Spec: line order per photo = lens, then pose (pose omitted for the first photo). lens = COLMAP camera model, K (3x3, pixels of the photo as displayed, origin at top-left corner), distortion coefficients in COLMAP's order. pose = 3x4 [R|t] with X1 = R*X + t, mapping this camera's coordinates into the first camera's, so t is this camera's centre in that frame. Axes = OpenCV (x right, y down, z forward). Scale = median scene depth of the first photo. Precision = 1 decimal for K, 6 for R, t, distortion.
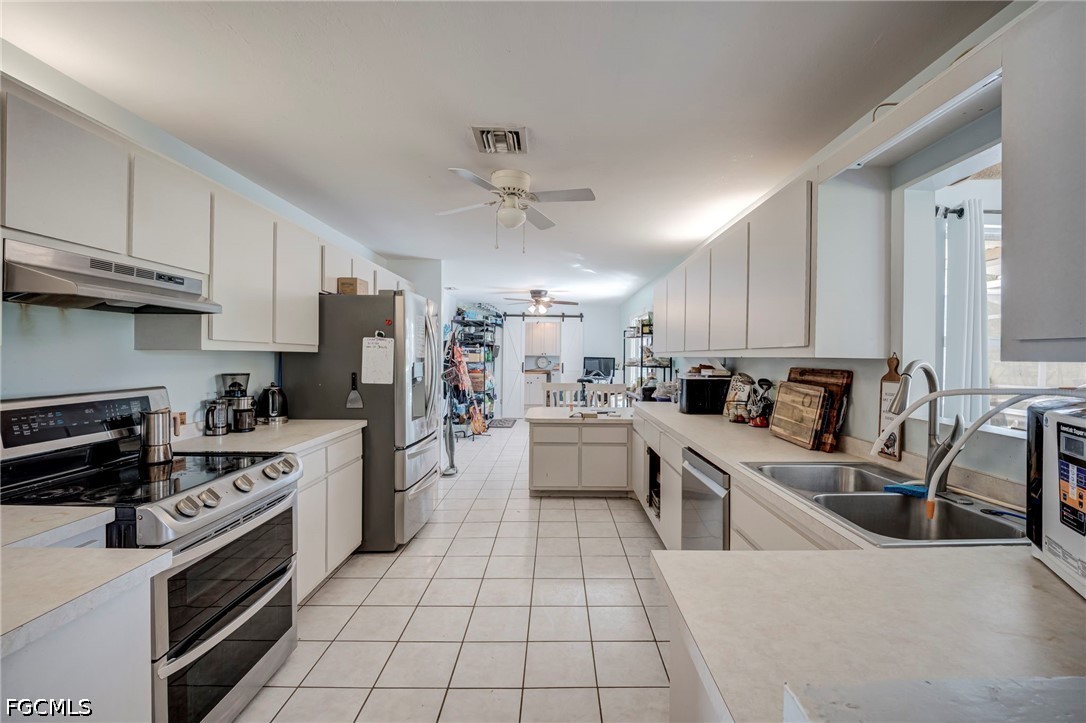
lens RADIAL K [[458.4, 0, 528.1], [0, 458.4, 359.0], [0, 0, 1]] dist [-0.000475, -0.000232]
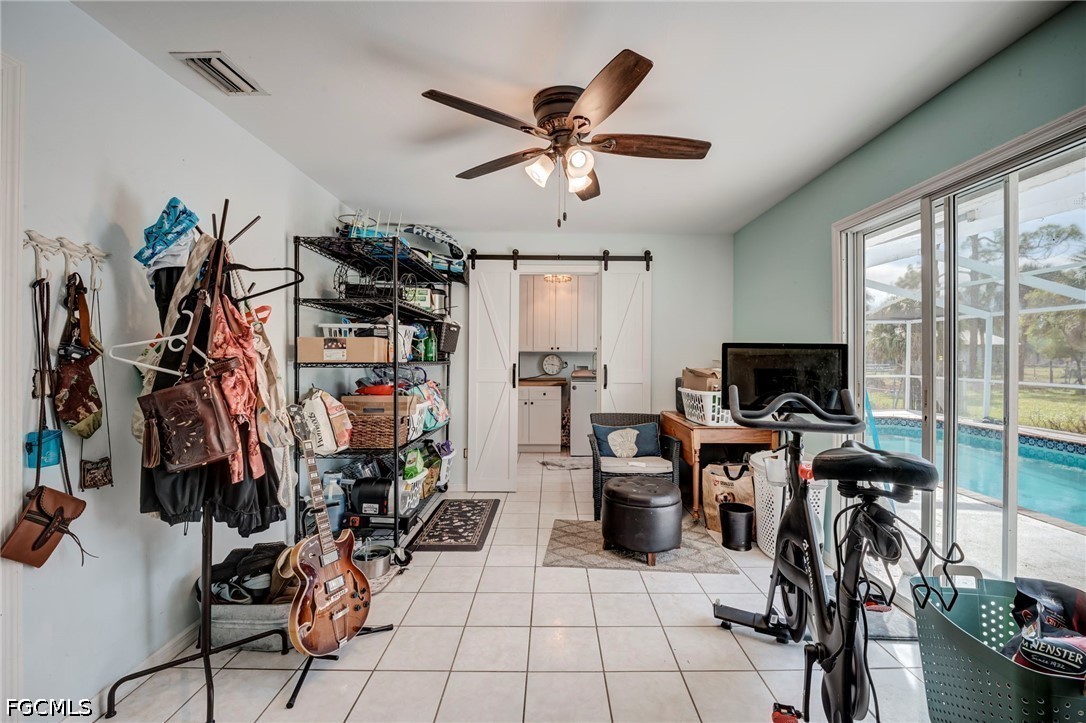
lens RADIAL K [[438.5, 0, 547.3], [0, 438.5, 357.0], [0, 0, 1]] dist [-0.000819, -0.000225]
pose [[0.998506, -0.005311, 0.054384, -0.002689], [0.005918, 0.999922, -0.011002, 0.005632], [-0.054321, 0.011307, 0.998459, 0.587397]]
